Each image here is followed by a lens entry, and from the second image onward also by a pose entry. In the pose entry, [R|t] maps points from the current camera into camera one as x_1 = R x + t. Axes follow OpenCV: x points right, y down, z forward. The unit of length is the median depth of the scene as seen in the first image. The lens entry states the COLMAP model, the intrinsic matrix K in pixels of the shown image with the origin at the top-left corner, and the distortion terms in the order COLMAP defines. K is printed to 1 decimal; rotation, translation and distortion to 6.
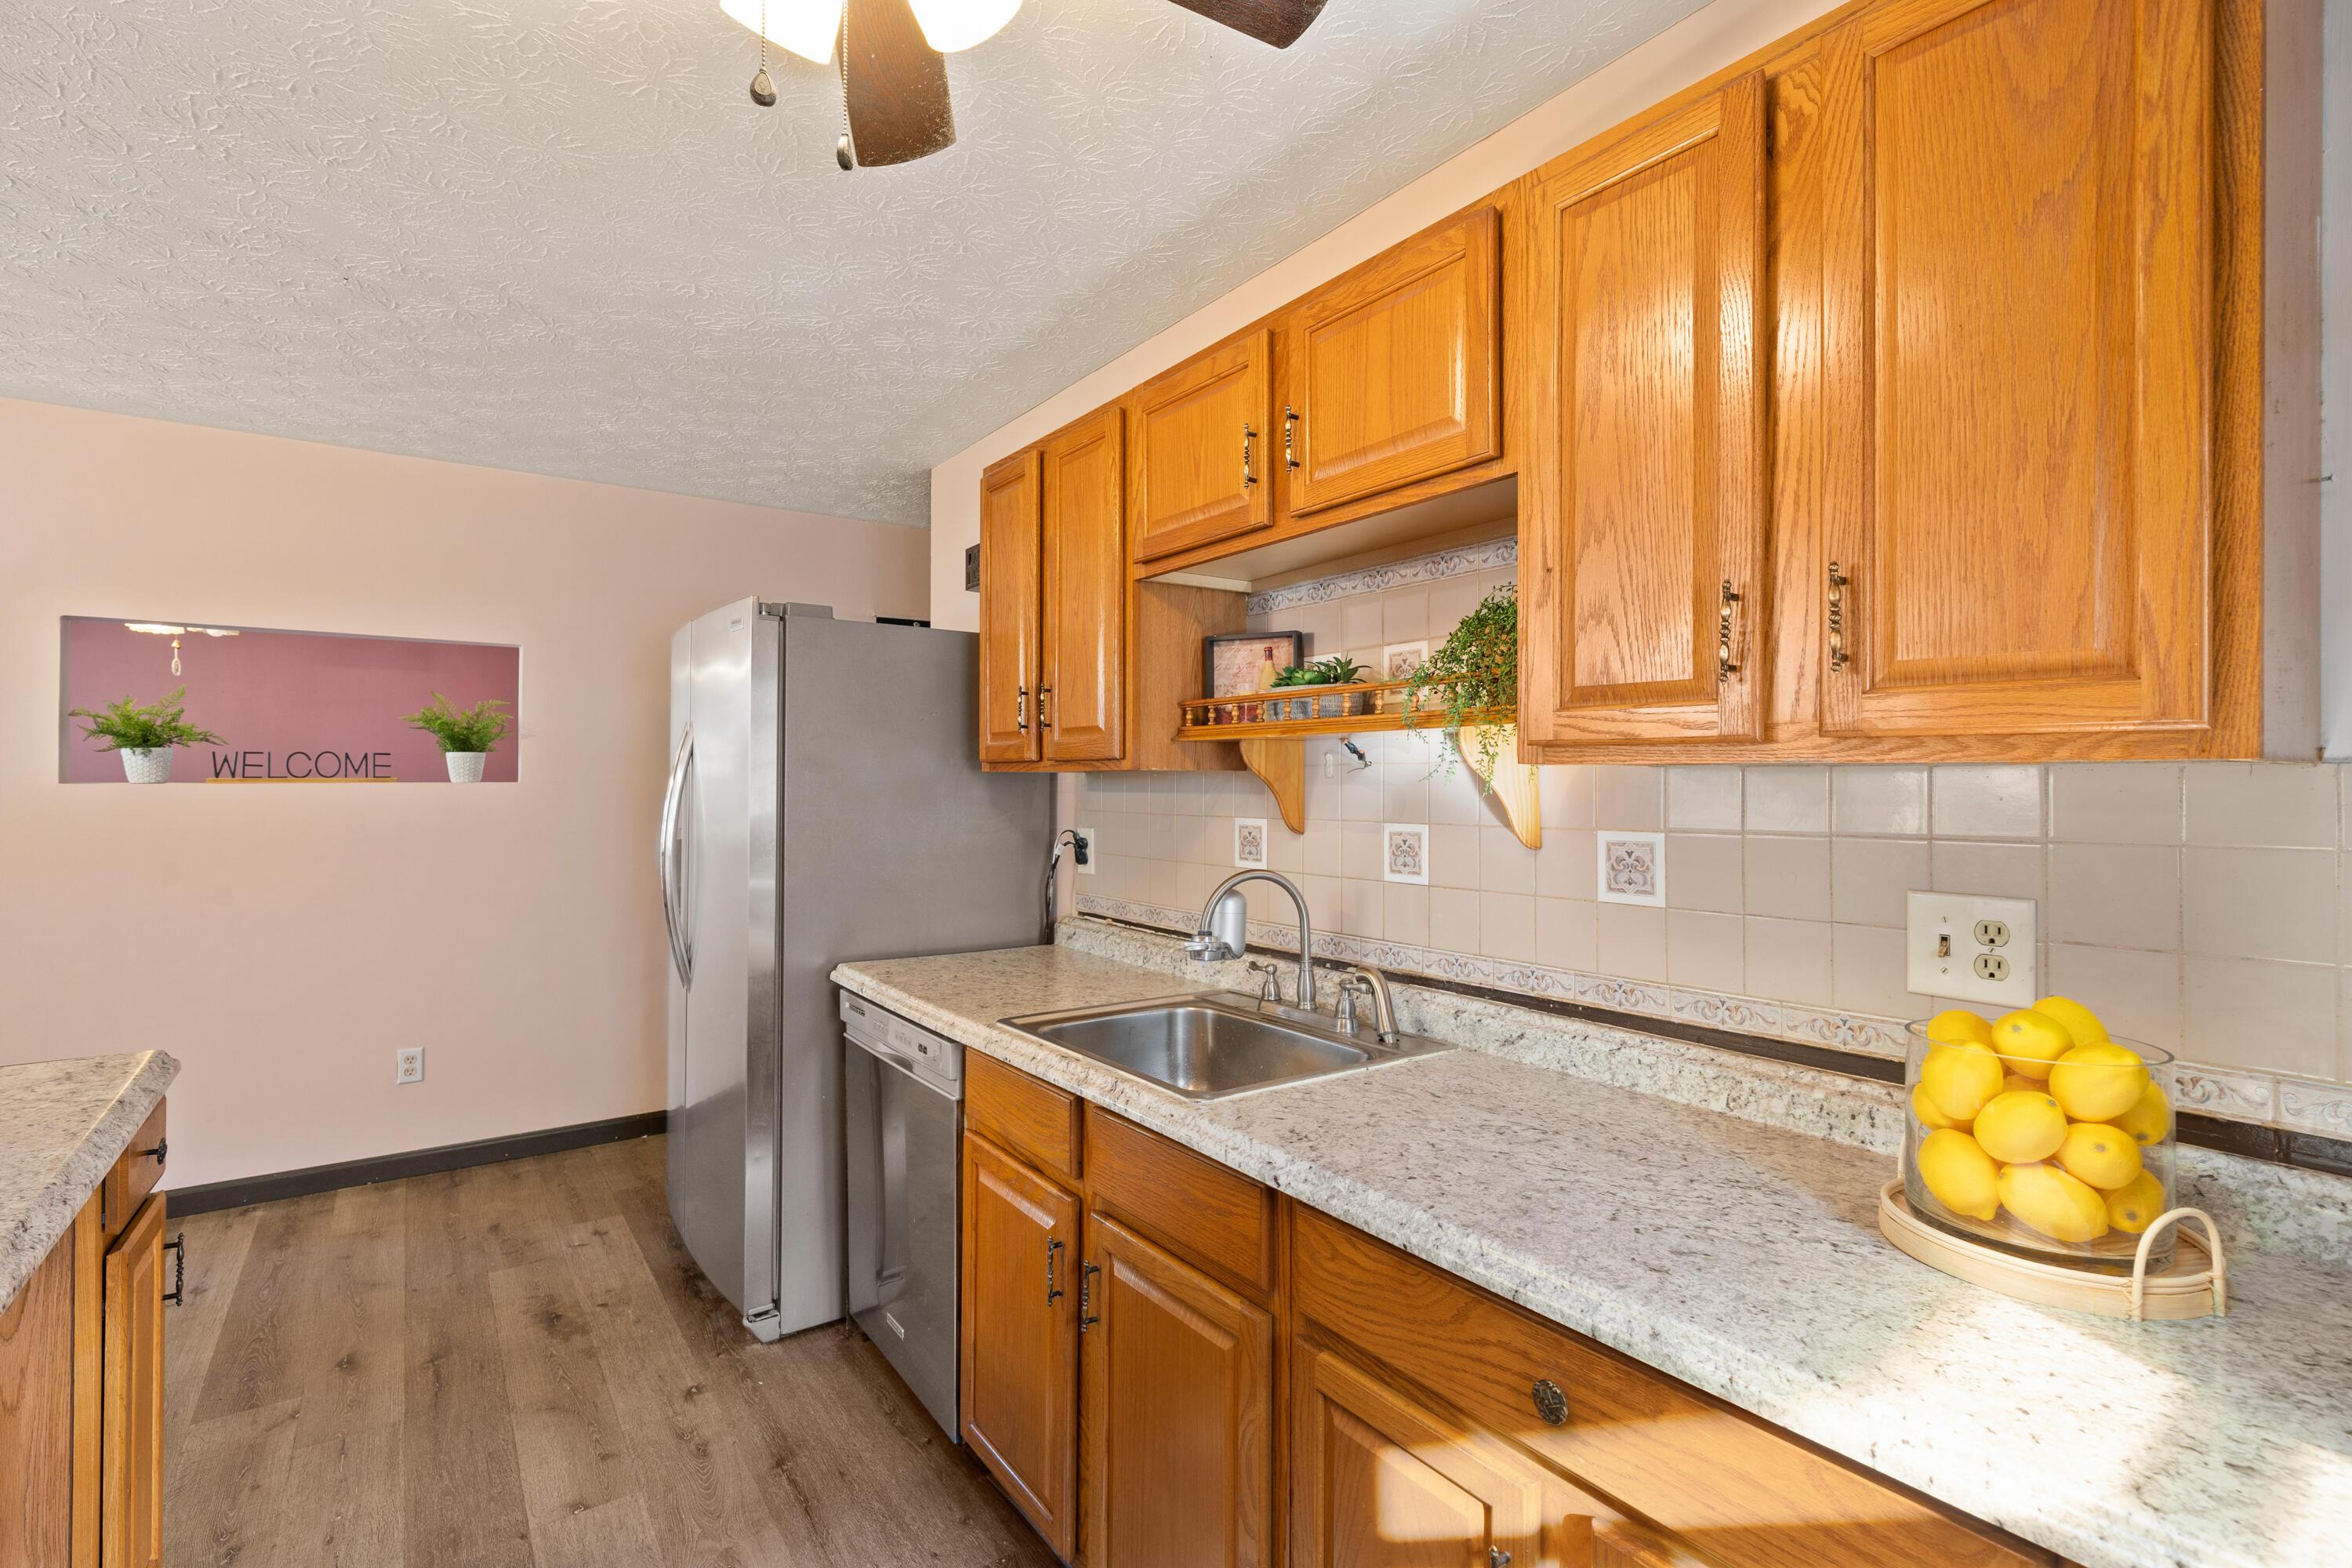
lens RADIAL K [[1065.8, 0, 1177.6], [0, 1065.8, 770.9], [0, 0, 1]] dist [0.000129, -0.000512]
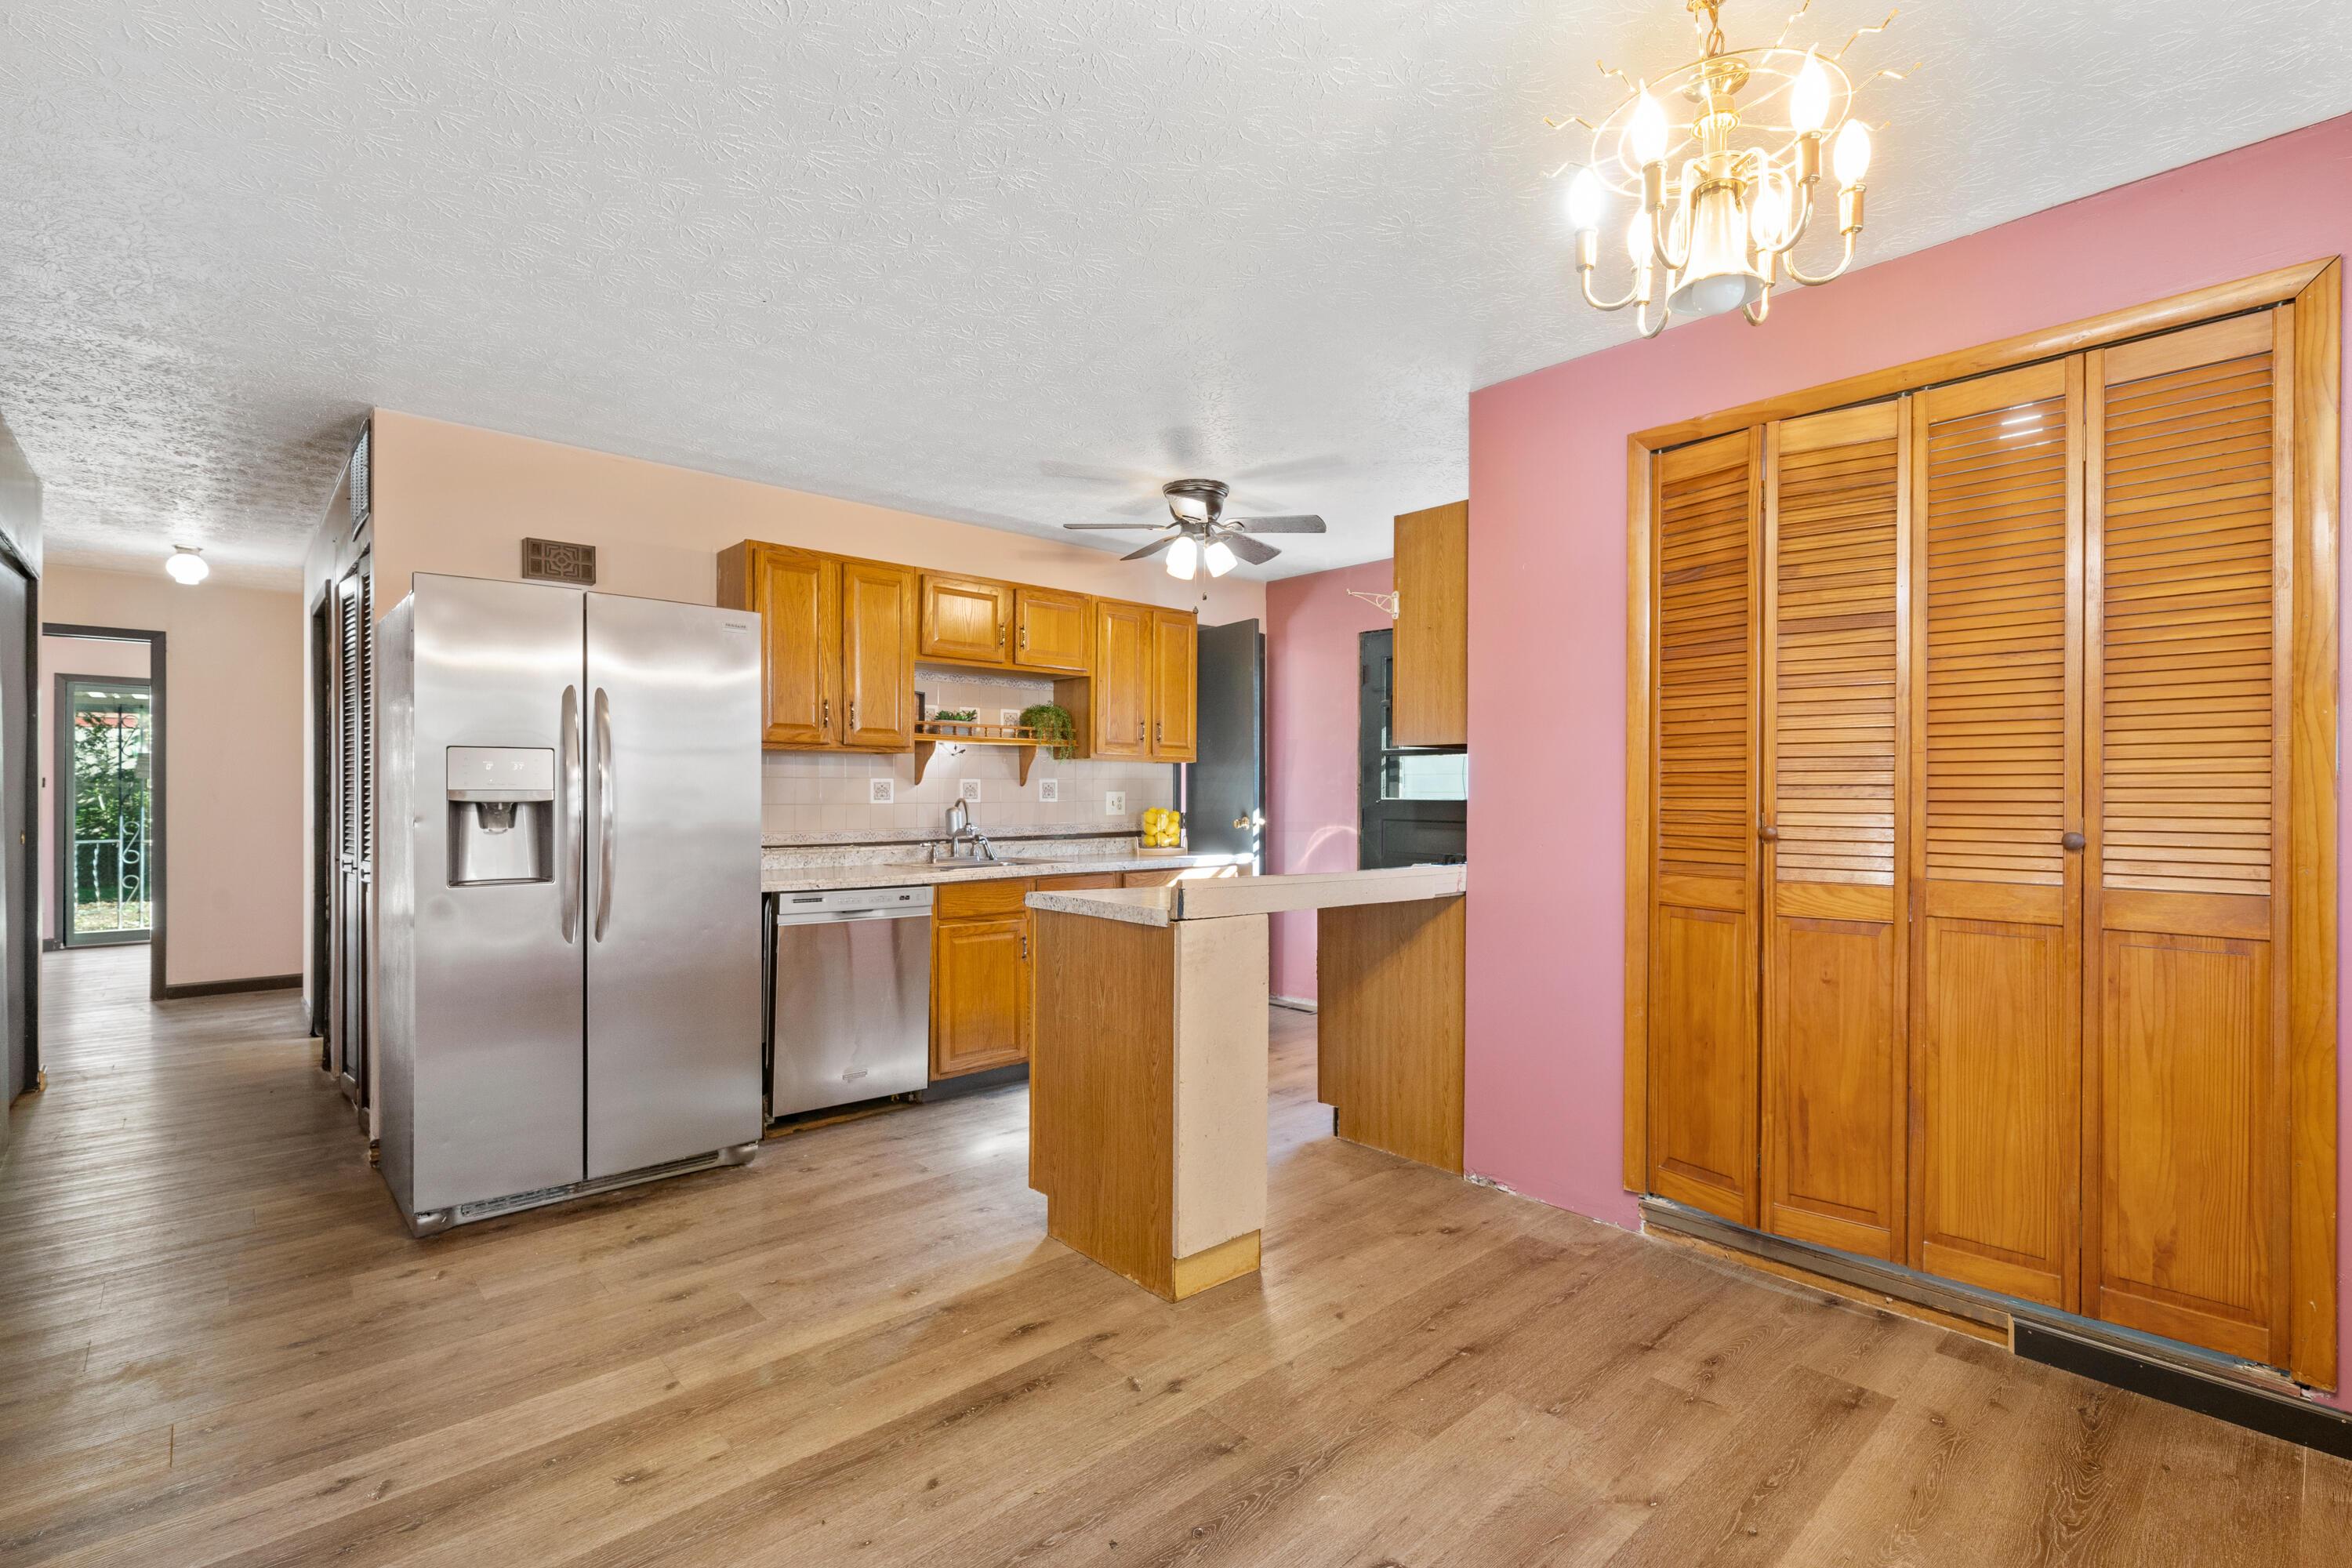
lens RADIAL K [[1065.8, 0, 1175.3], [0, 1065.8, 787.9], [0, 0, 1]] dist [0.000129, -0.000512]
pose [[-0.120040, 0.003259, 0.992764, -2.015945], [-0.012352, 0.999912, -0.004776, 0.065670], [-0.992692, -0.012836, -0.119989, 0.703162]]
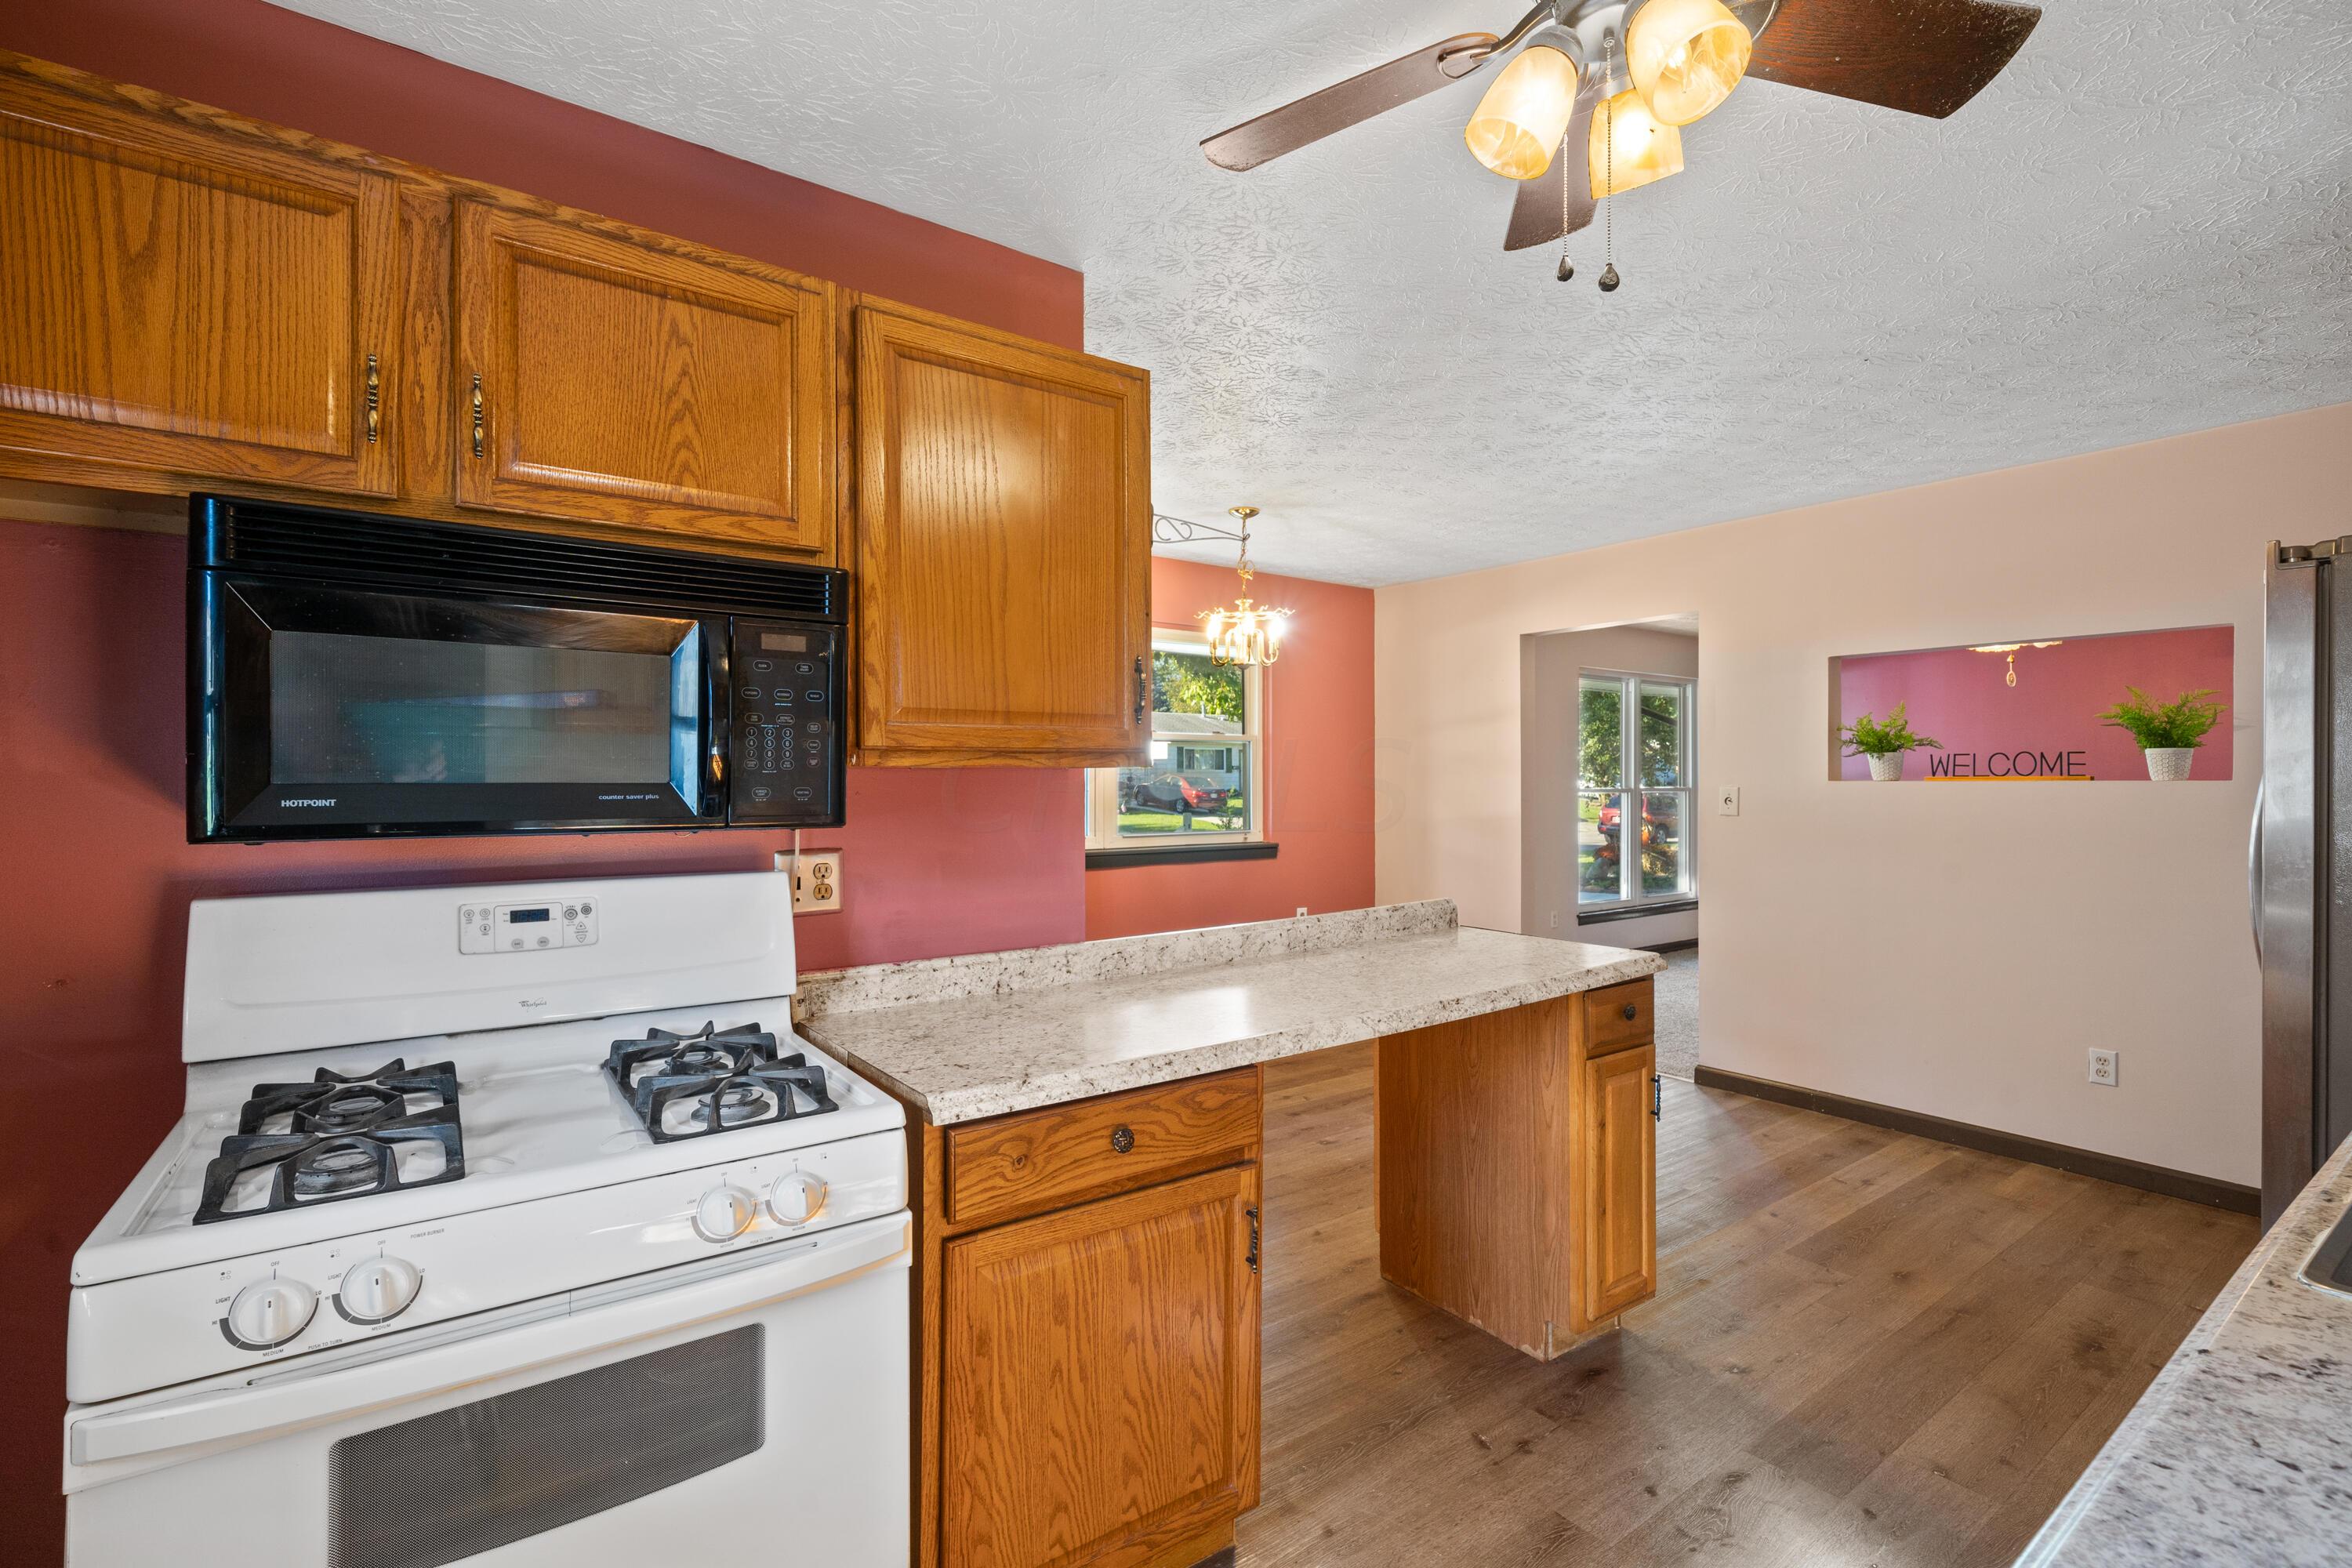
lens RADIAL K [[1065.8, 0, 1169.6], [0, 1065.8, 775.3], [0, 0, 1]] dist [0.000129, -0.000512]
pose [[0.006346, -0.003294, -0.999974, 0.418871], [0.008723, 0.999957, -0.003239, 0.002316], [0.999942, -0.008702, 0.006374, 0.207655]]
